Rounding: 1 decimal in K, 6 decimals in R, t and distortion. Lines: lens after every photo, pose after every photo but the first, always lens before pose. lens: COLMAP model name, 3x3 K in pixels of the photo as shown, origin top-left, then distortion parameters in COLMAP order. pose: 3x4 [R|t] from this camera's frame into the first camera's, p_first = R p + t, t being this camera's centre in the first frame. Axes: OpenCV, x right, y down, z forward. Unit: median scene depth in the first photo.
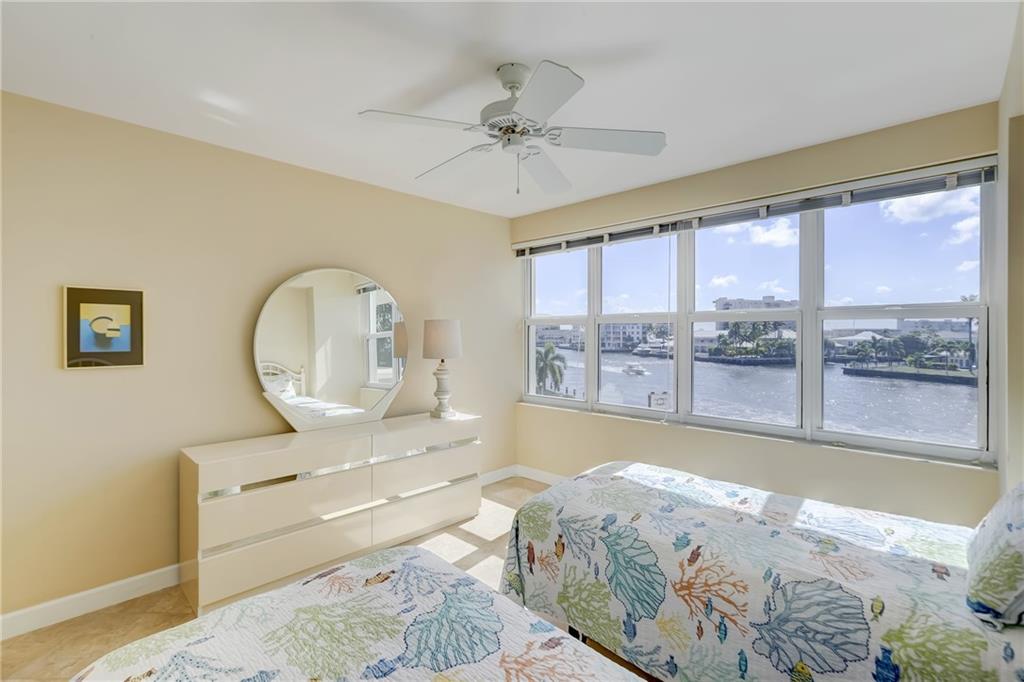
lens RADIAL K [[465.3, 0, 512.7], [0, 465.3, 333.3], [0, 0, 1]] dist [-0.010228, 0.006071]
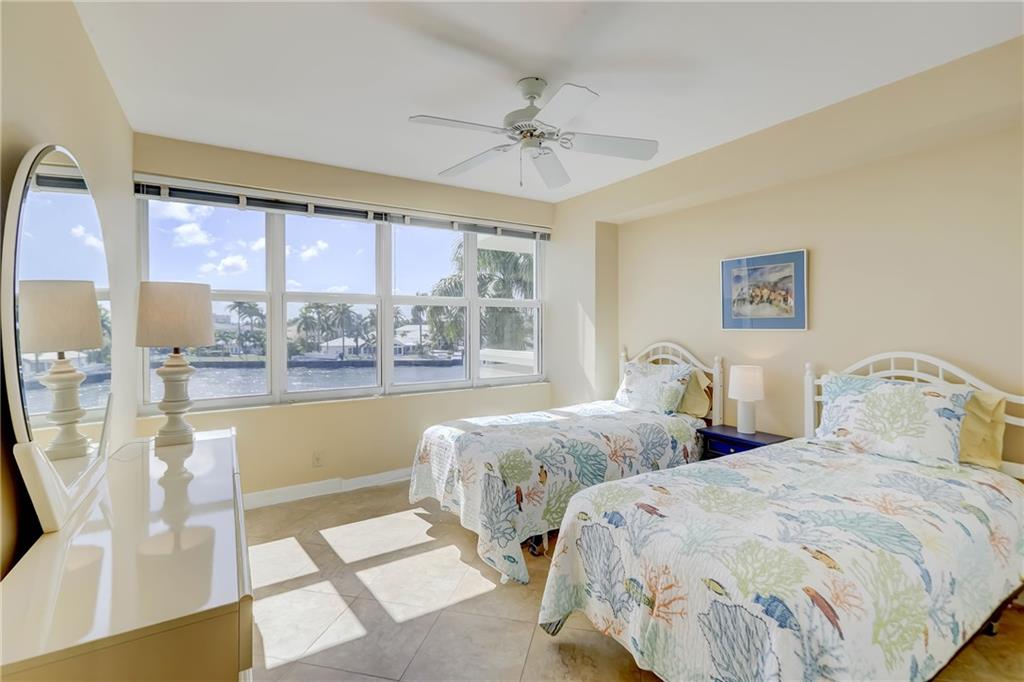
lens RADIAL K [[465.3, 0, 523.1], [0, 465.3, 327.5], [0, 0, 1]] dist [-0.010228, 0.006071]
pose [[0.228702, -0.006287, 0.973476, -0.980147], [0.001559, 0.999980, 0.006092, 0.039005], [-0.973495, 0.000124, 0.228707, 0.644483]]
